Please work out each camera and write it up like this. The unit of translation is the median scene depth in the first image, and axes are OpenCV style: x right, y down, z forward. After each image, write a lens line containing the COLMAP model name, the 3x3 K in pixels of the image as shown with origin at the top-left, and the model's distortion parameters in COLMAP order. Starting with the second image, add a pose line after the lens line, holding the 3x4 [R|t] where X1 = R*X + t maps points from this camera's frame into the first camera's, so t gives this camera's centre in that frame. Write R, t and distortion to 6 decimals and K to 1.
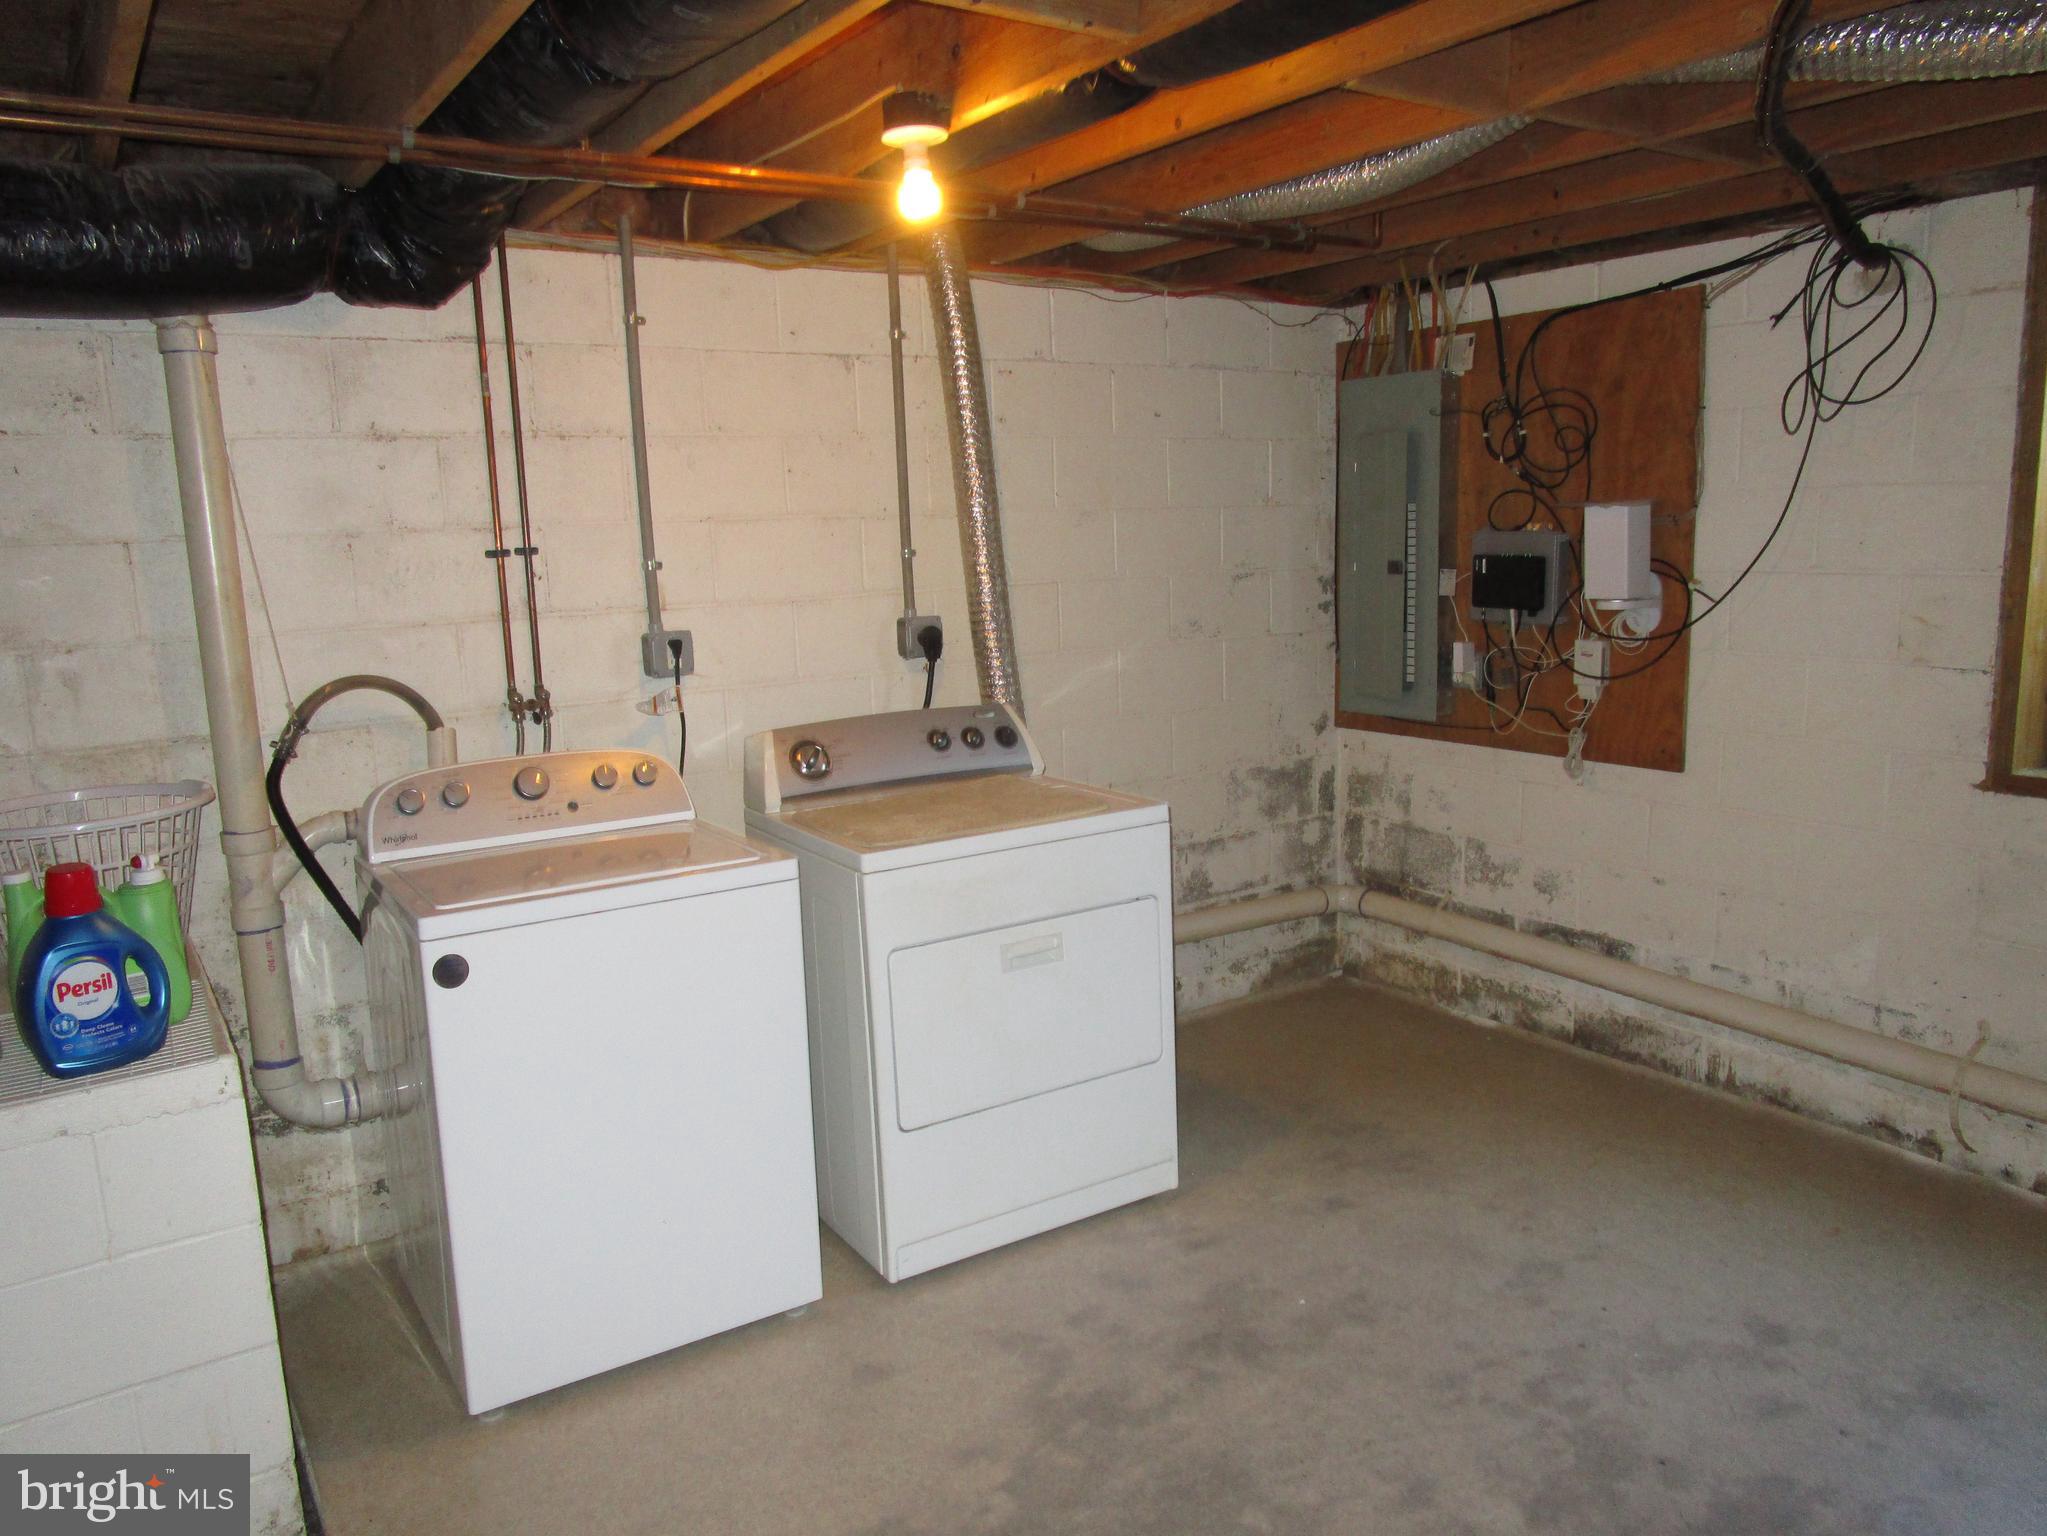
lens RADIAL K [[1454.4, 0, 1019.0], [0, 1454.4, 759.4], [0, 0, 1]] dist [-0.024897, 0.001837]
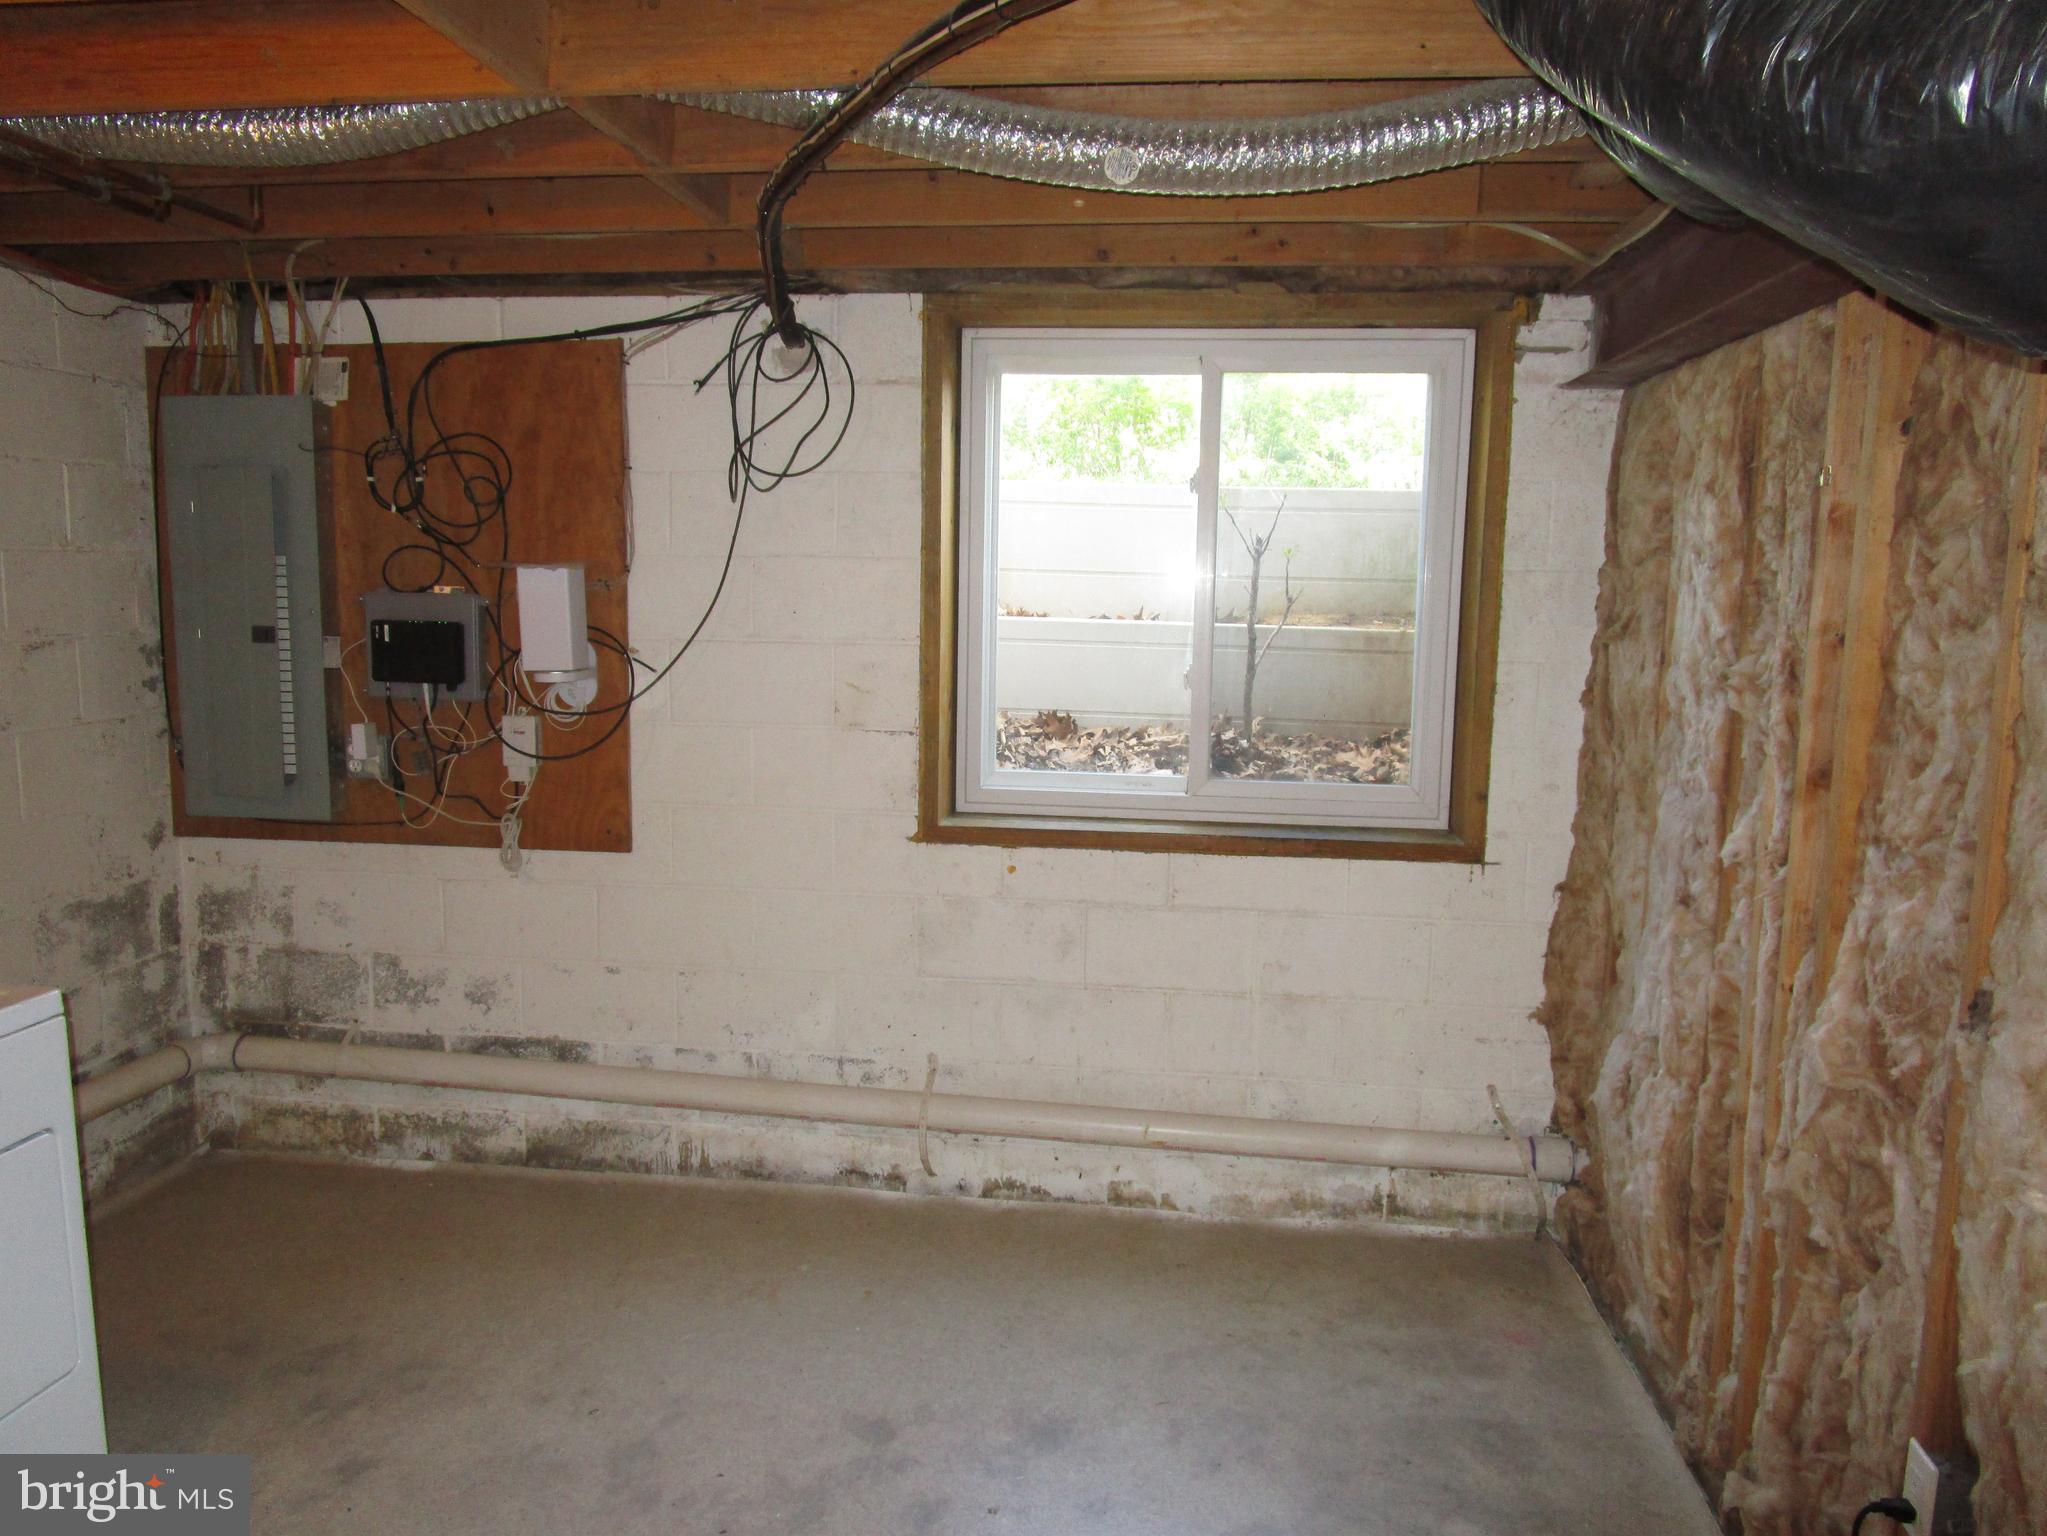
lens RADIAL K [[1454.4, 0, 1019.0], [0, 1454.4, 759.4], [0, 0, 1]] dist [-0.024897, 0.001837]
pose [[0.656121, -0.061229, 0.752167, -0.077162], [0.091053, 0.995845, 0.001639, -0.027831], [-0.749142, 0.067411, 0.658970, 0.171683]]
